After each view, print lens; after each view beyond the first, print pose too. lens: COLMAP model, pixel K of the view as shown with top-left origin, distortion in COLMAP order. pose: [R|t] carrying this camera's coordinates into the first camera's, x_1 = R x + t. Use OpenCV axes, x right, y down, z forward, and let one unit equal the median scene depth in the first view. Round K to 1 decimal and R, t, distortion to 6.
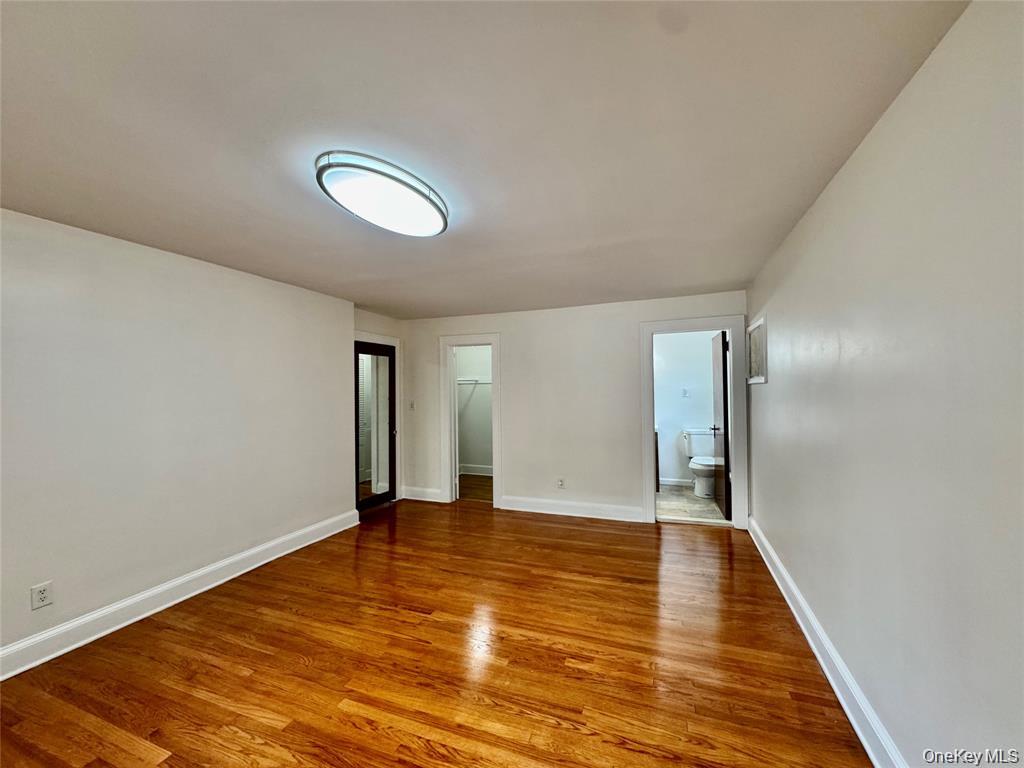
lens RADIAL K [[410.7, 0, 512.6], [0, 410.7, 385.9], [0, 0, 1]] dist [0.001718, 0.000835]
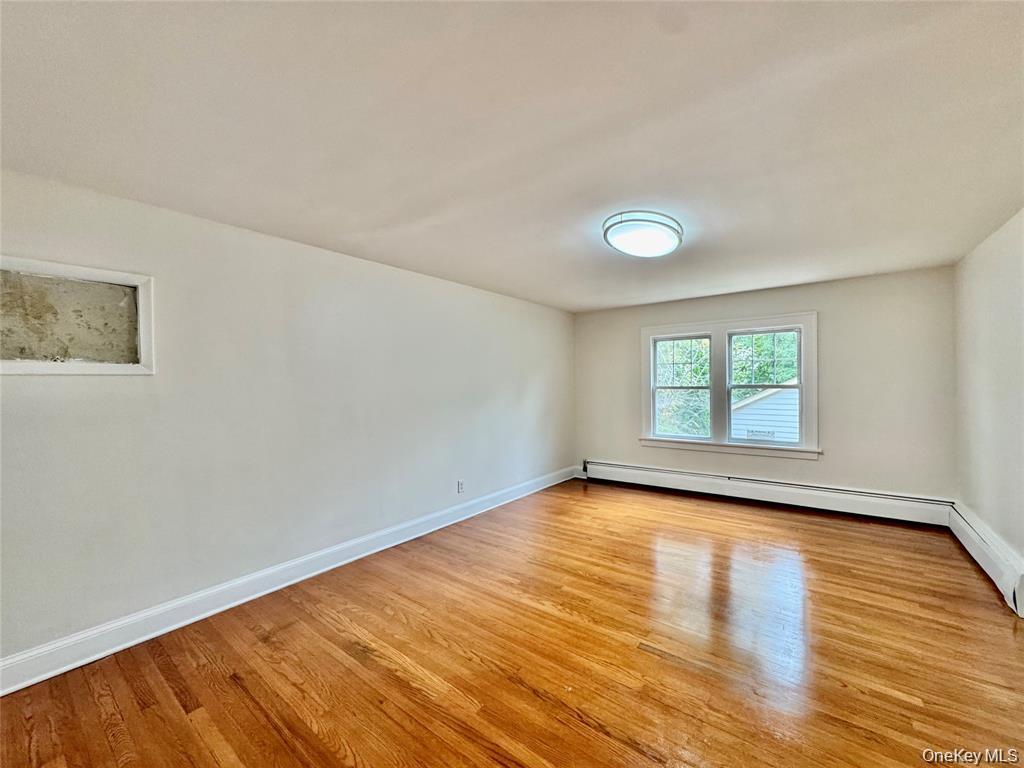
lens RADIAL K [[410.7, 0, 511.6], [0, 410.7, 383.4], [0, 0, 1]] dist [0.001718, 0.000835]
pose [[-0.958119, 0.018806, 0.285752, -0.190687], [0.018661, 0.999821, -0.003230, 0.027798], [-0.285761, 0.002238, -0.958298, 1.813353]]
